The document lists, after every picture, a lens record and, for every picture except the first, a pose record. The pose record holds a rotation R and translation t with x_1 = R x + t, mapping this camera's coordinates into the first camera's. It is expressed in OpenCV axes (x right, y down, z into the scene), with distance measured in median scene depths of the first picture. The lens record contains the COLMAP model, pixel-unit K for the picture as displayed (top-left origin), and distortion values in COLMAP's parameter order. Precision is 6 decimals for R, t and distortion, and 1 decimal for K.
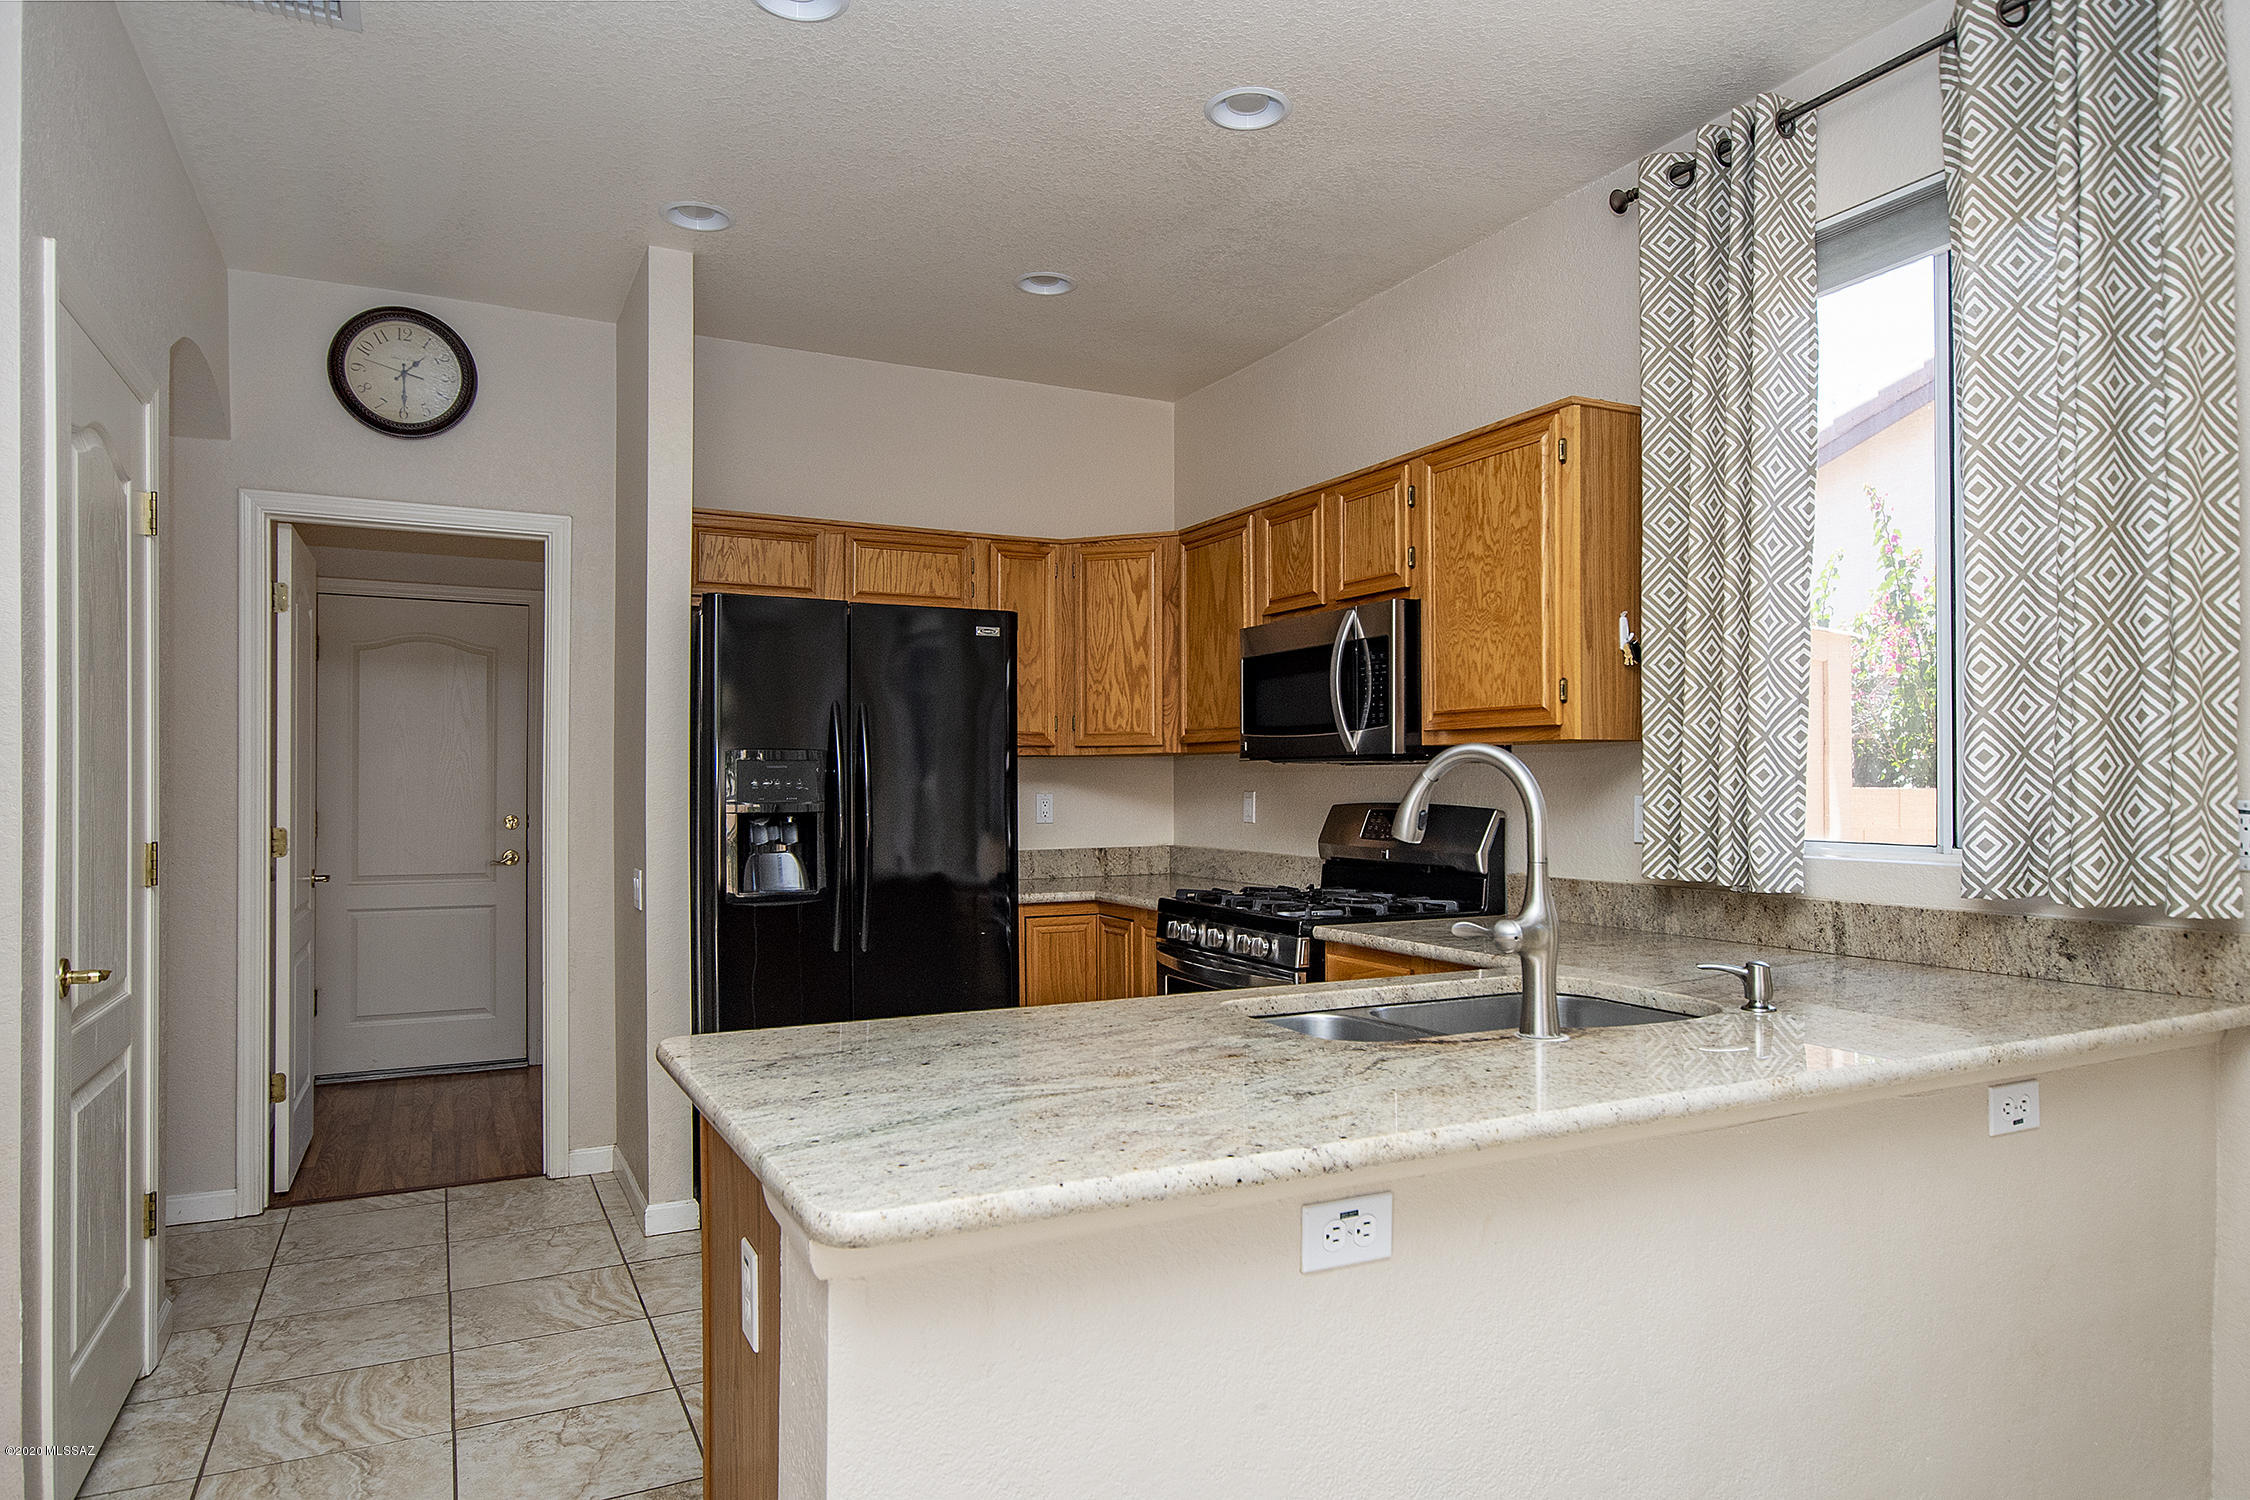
lens RADIAL K [[1374.3, 0, 1115.0], [0, 1374.3, 767.2], [0, 0, 1]] dist [0.021375, 0.001212]
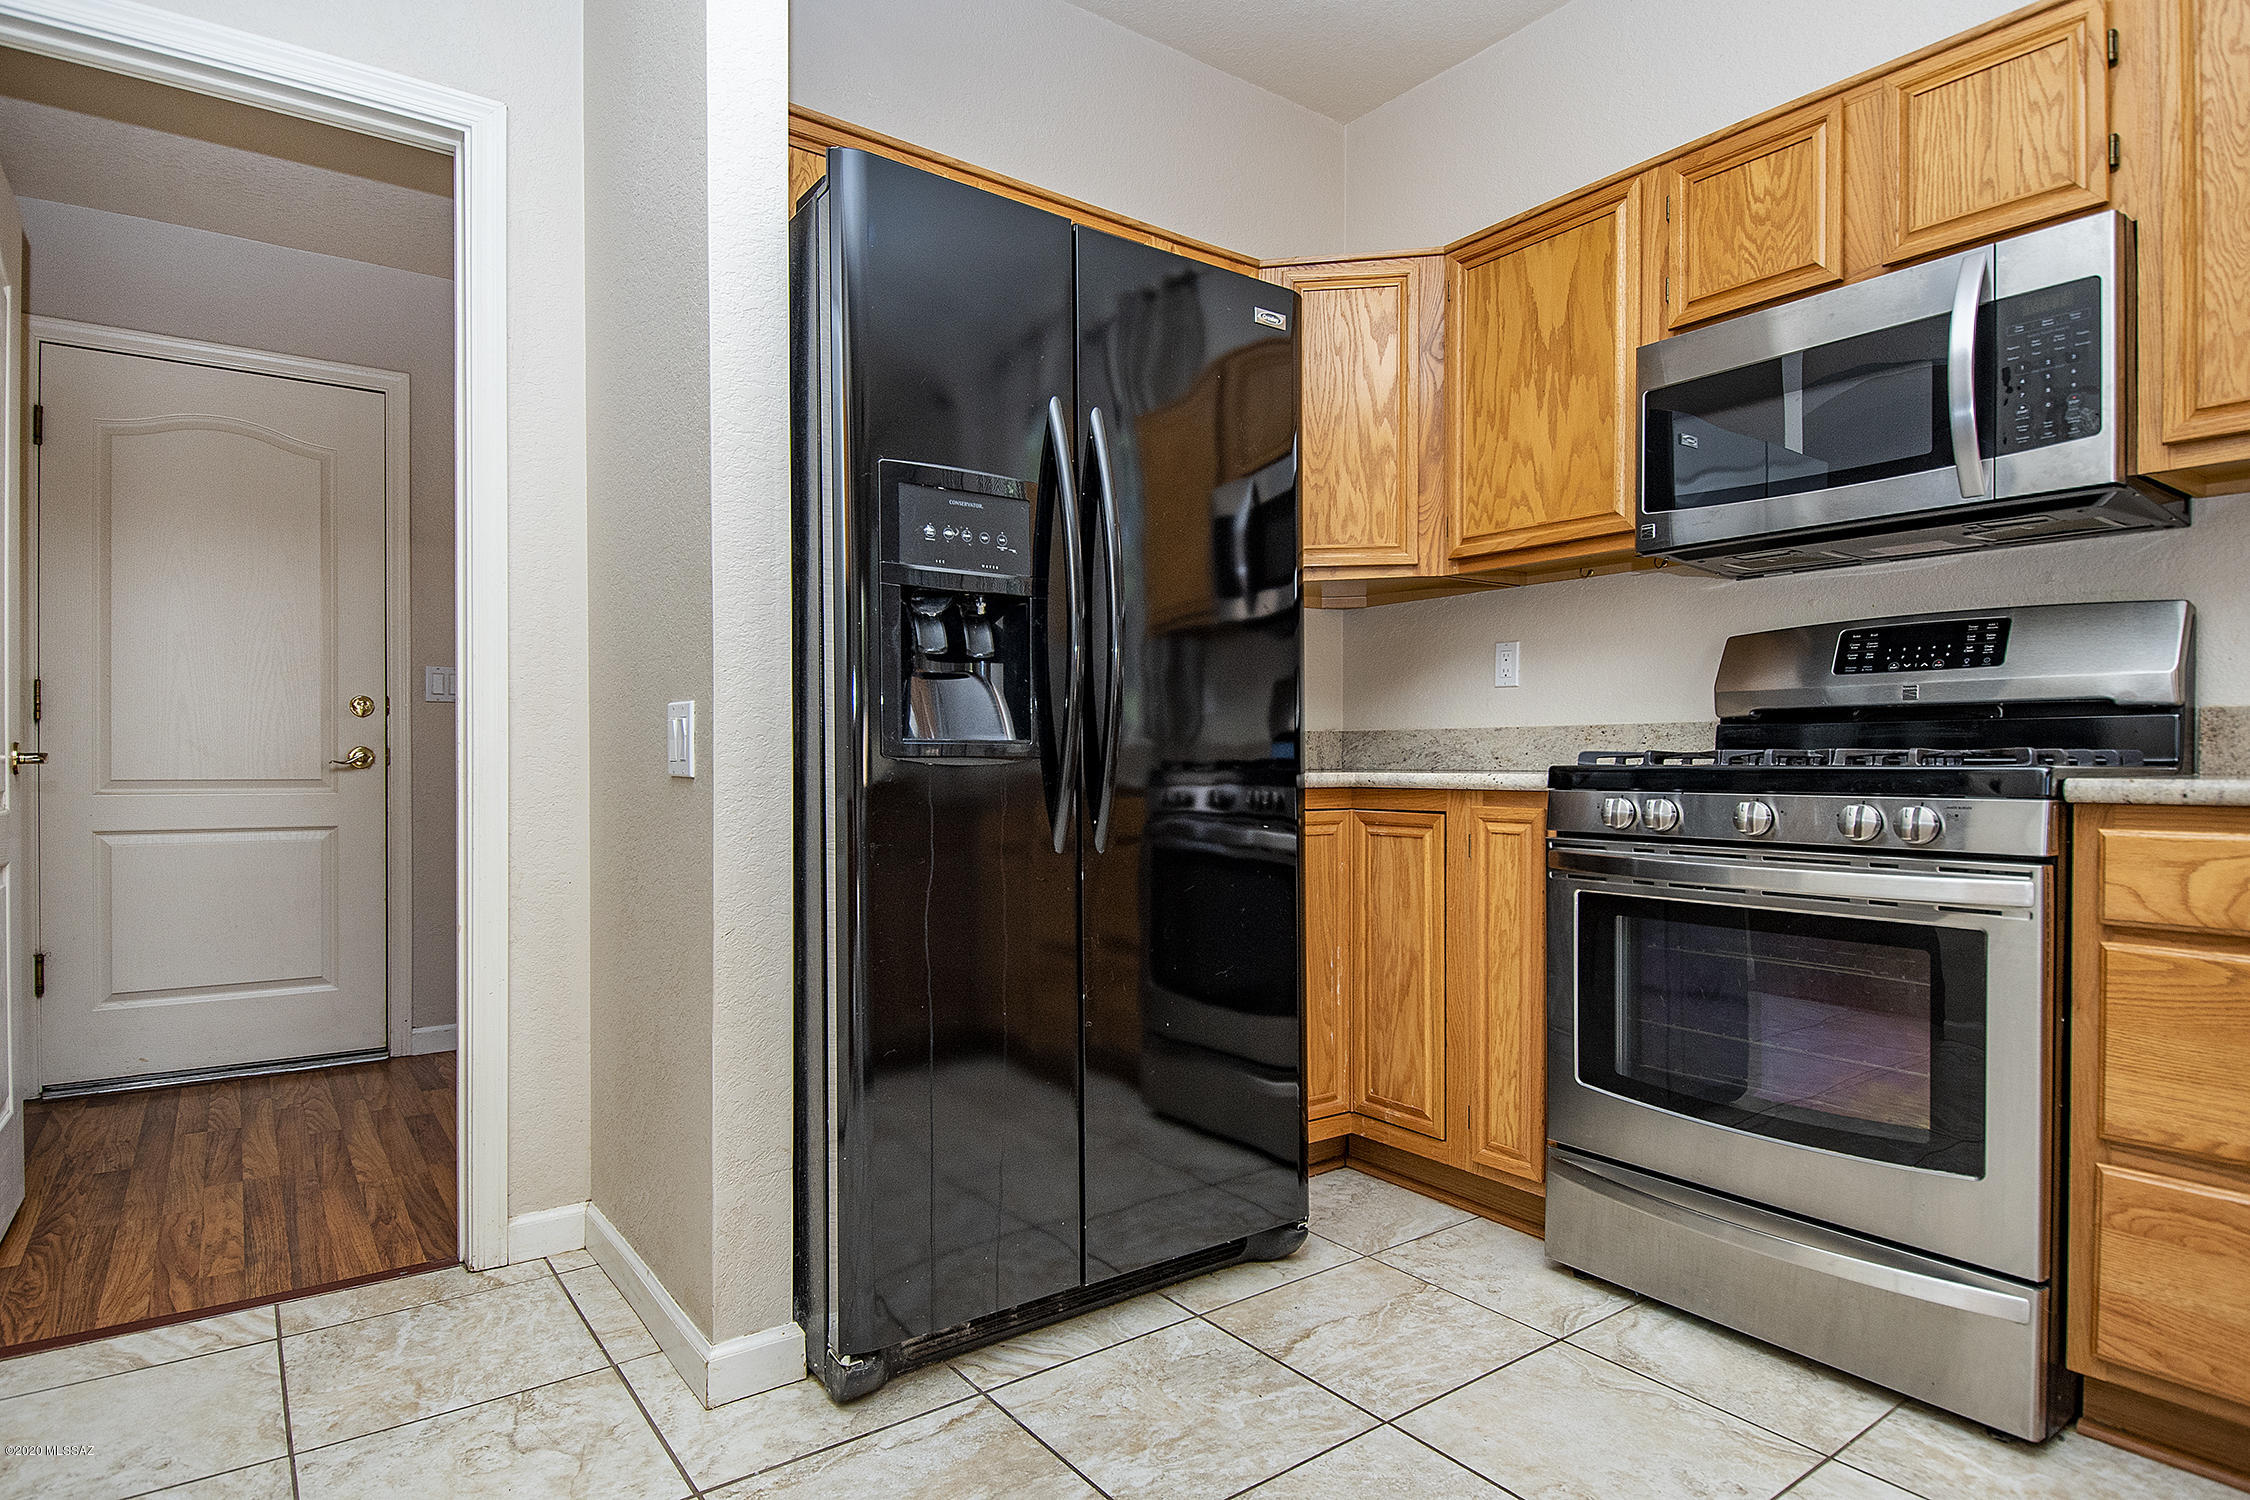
lens RADIAL K [[1260.2, 0, 1133.7], [0, 1260.2, 753.1], [0, 0, 1]] dist [0.006237, -0.005745]
pose [[0.986233, 0.000220, 0.165362, -0.226299], [-0.002079, 0.999937, 0.011071, 0.077736], [-0.165349, -0.011262, 0.986171, 0.443569]]
